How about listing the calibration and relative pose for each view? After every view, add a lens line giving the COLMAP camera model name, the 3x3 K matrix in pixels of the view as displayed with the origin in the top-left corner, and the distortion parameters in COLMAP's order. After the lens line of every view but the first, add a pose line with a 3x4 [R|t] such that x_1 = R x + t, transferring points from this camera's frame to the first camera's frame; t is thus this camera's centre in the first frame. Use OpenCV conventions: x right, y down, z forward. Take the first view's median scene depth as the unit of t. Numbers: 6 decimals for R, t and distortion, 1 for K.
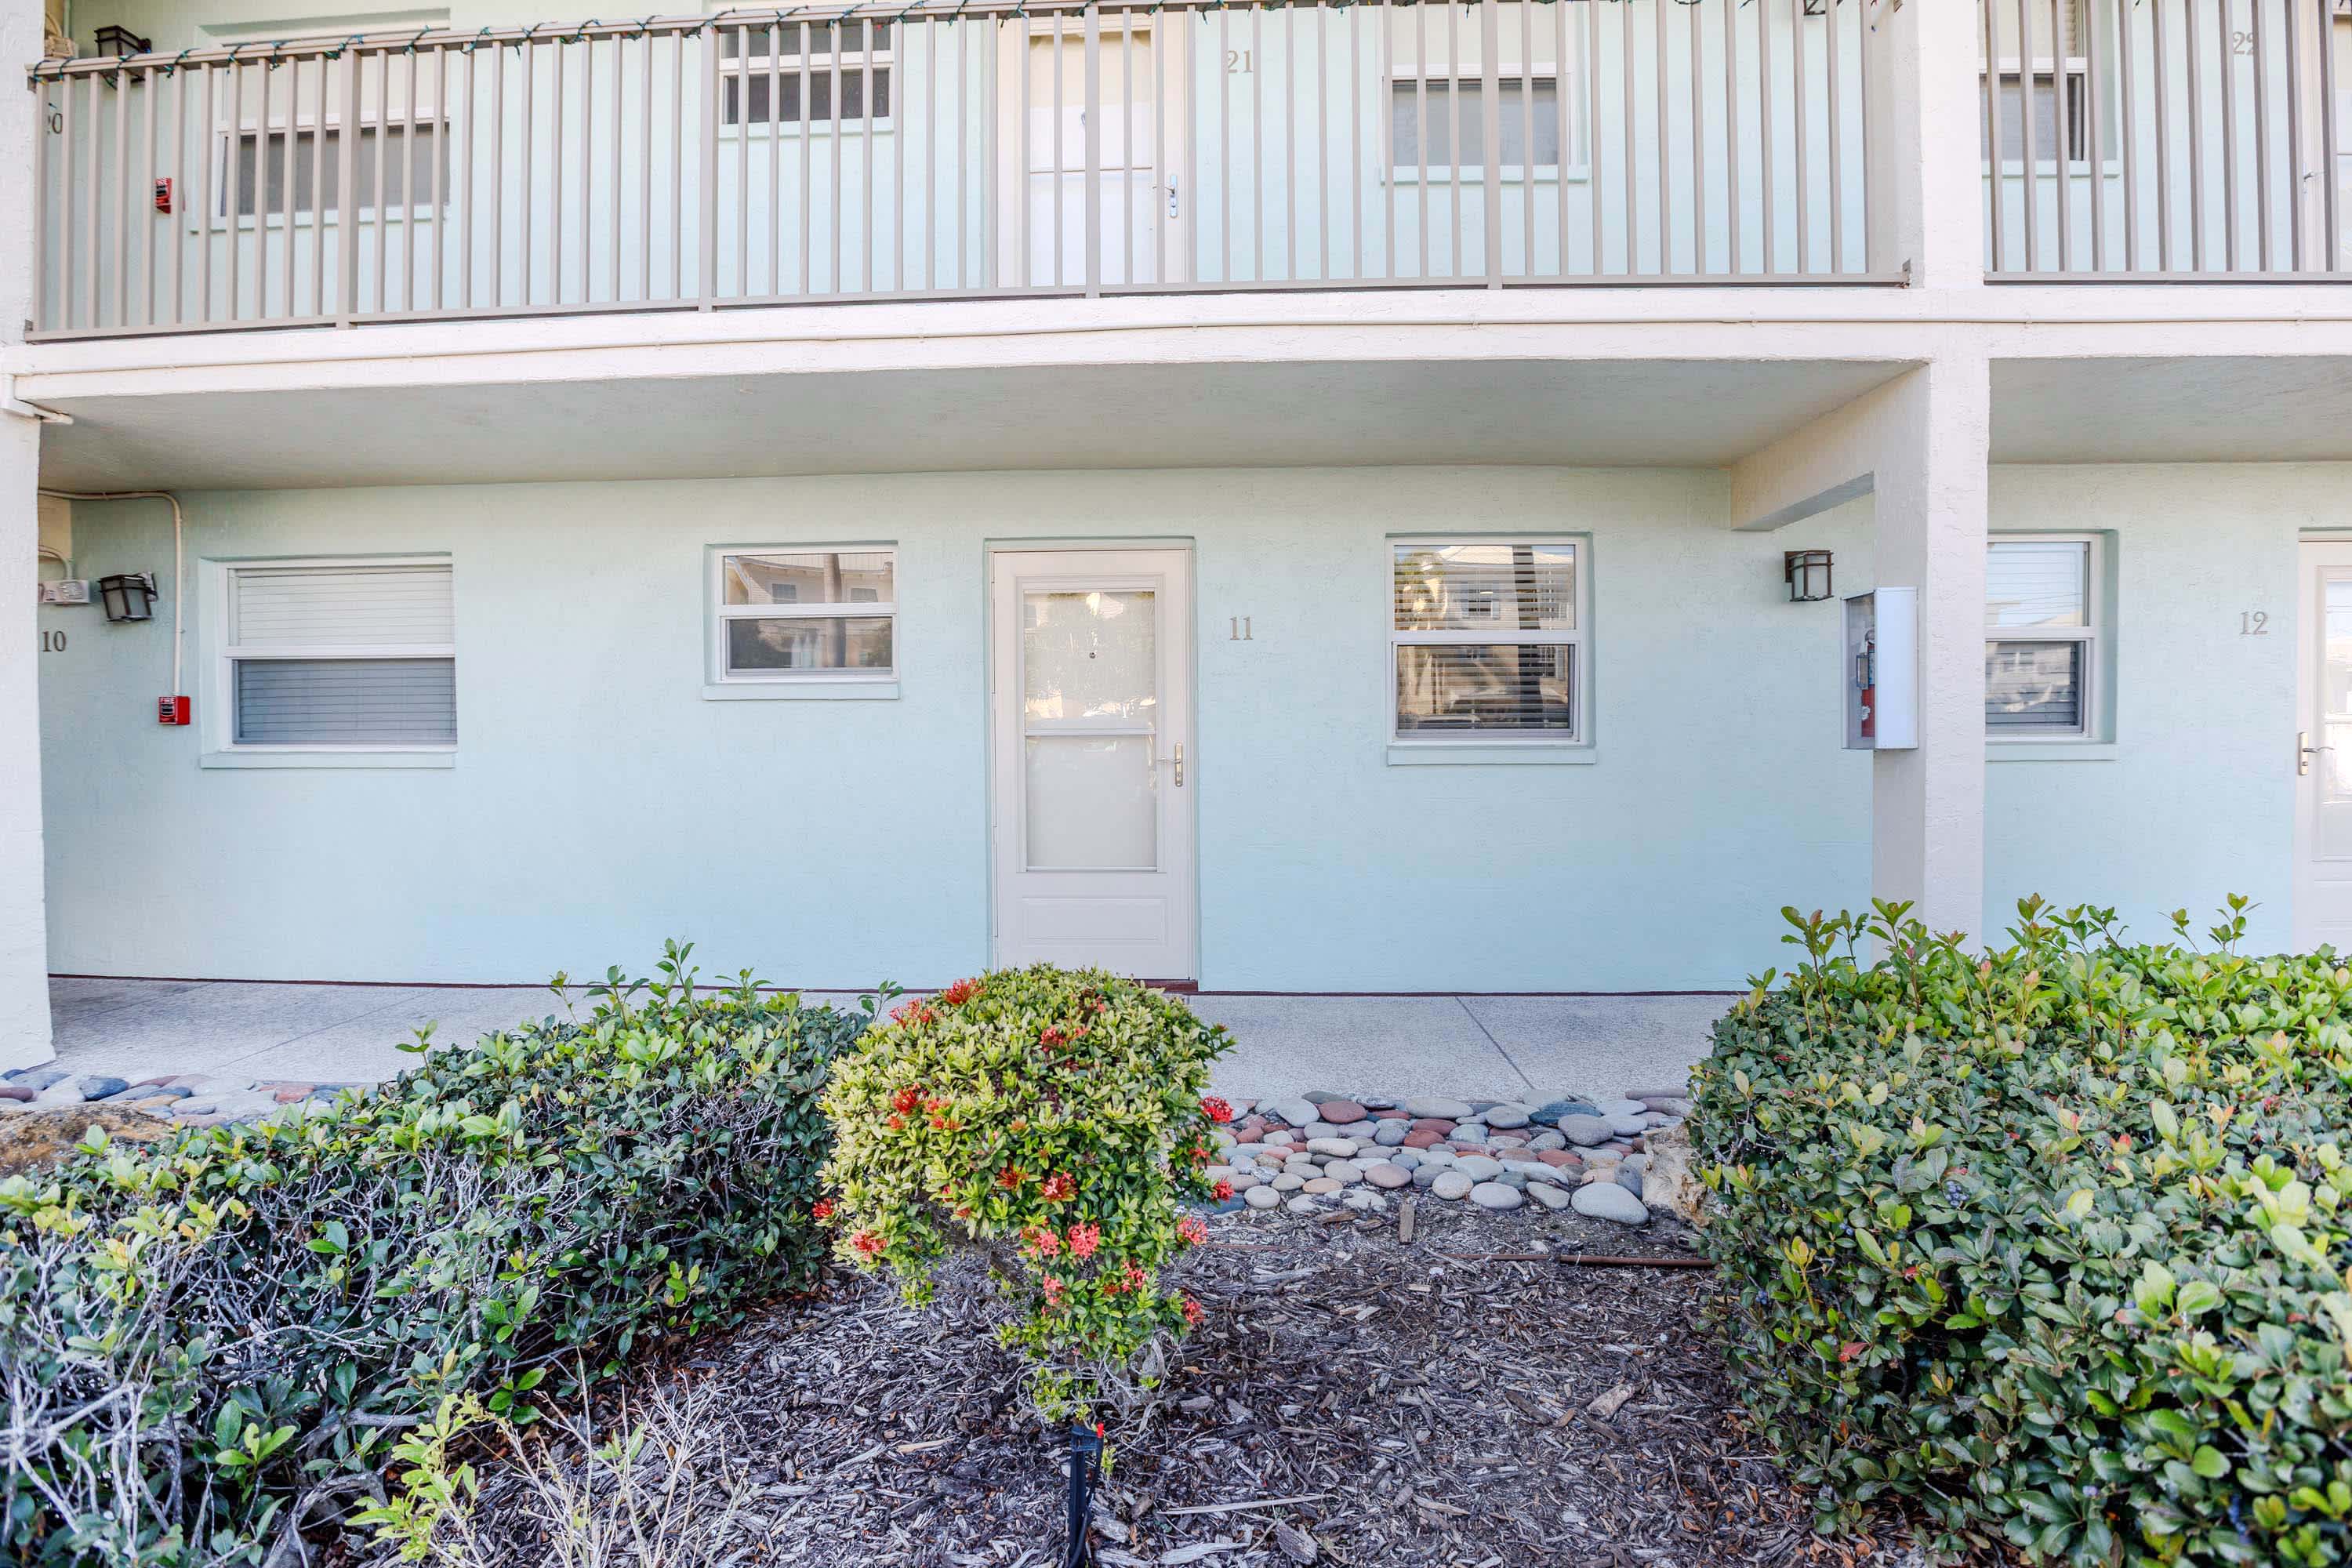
lens RADIAL K [[1125.4, 0, 1176.9], [0, 1125.4, 765.1], [0, 0, 1]] dist [-0.037134, 0.001893]
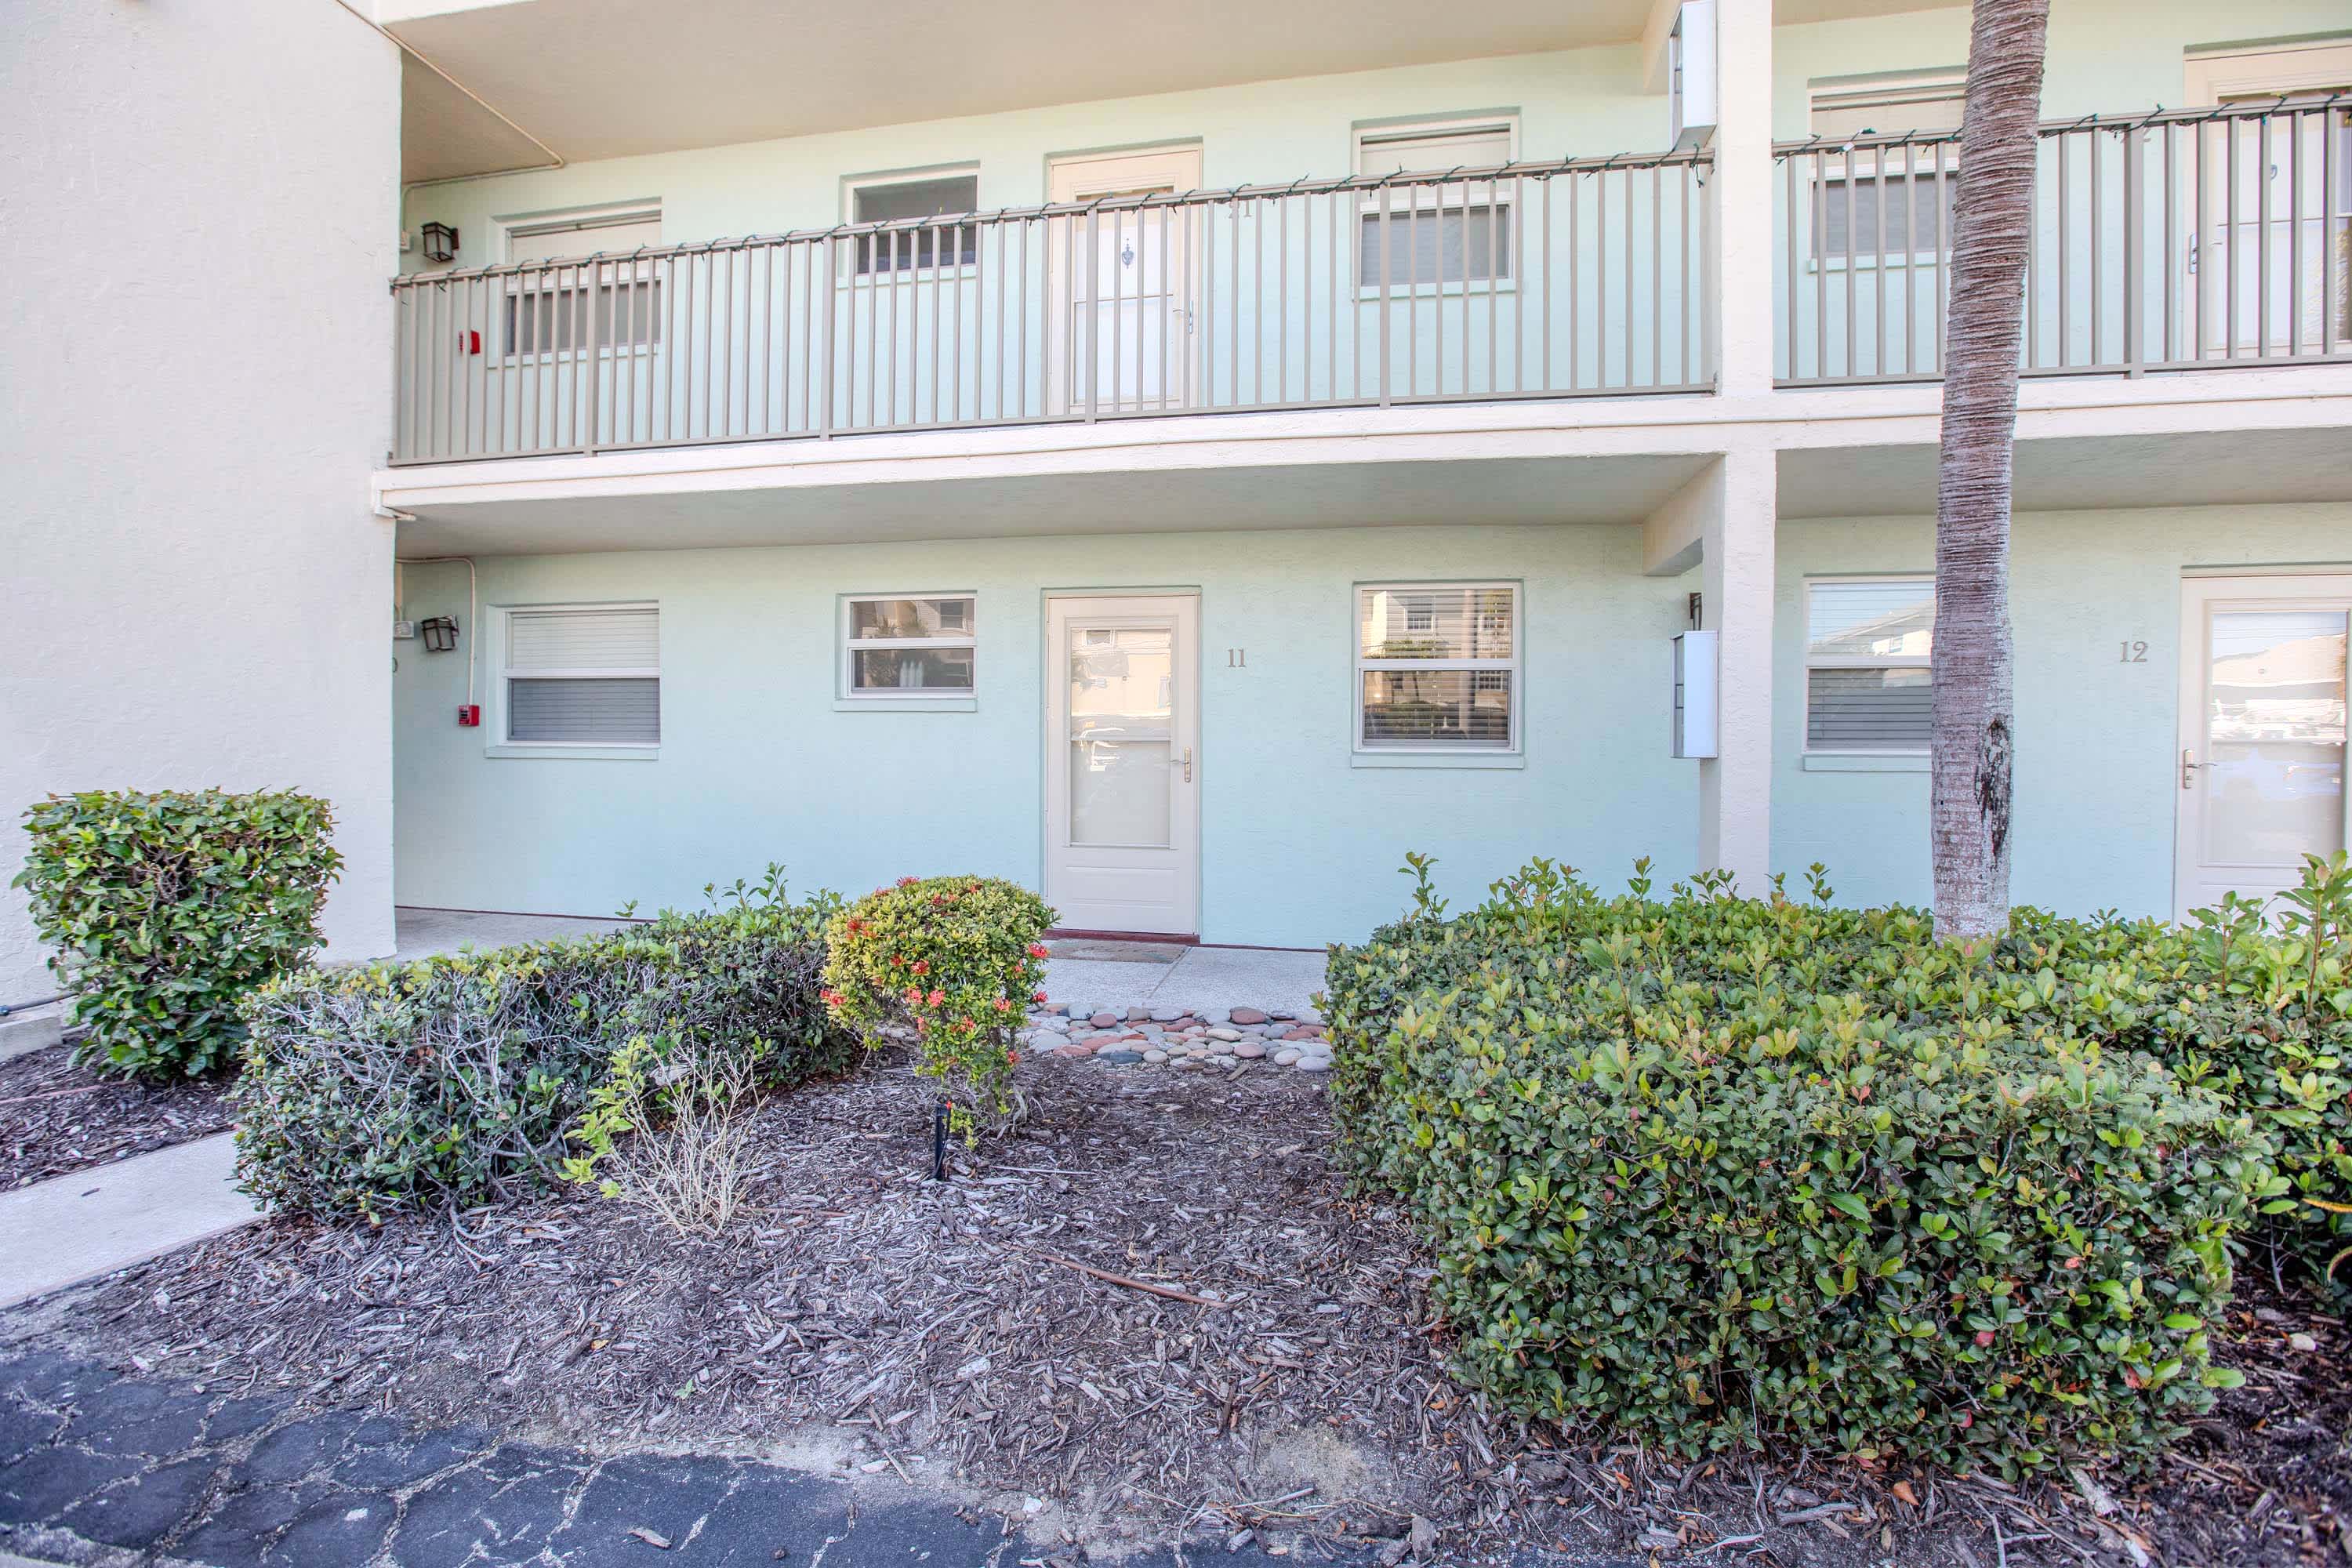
lens RADIAL K [[1125.4, 0, 1176.9], [0, 1125.4, 765.1], [0, 0, 1]] dist [-0.037134, 0.001893]
pose [[0.988564, 0.014128, -0.150136, 0.227238], [-0.015042, 0.999875, -0.004953, 0.007838], [0.150048, 0.007154, 0.988653, -0.321372]]
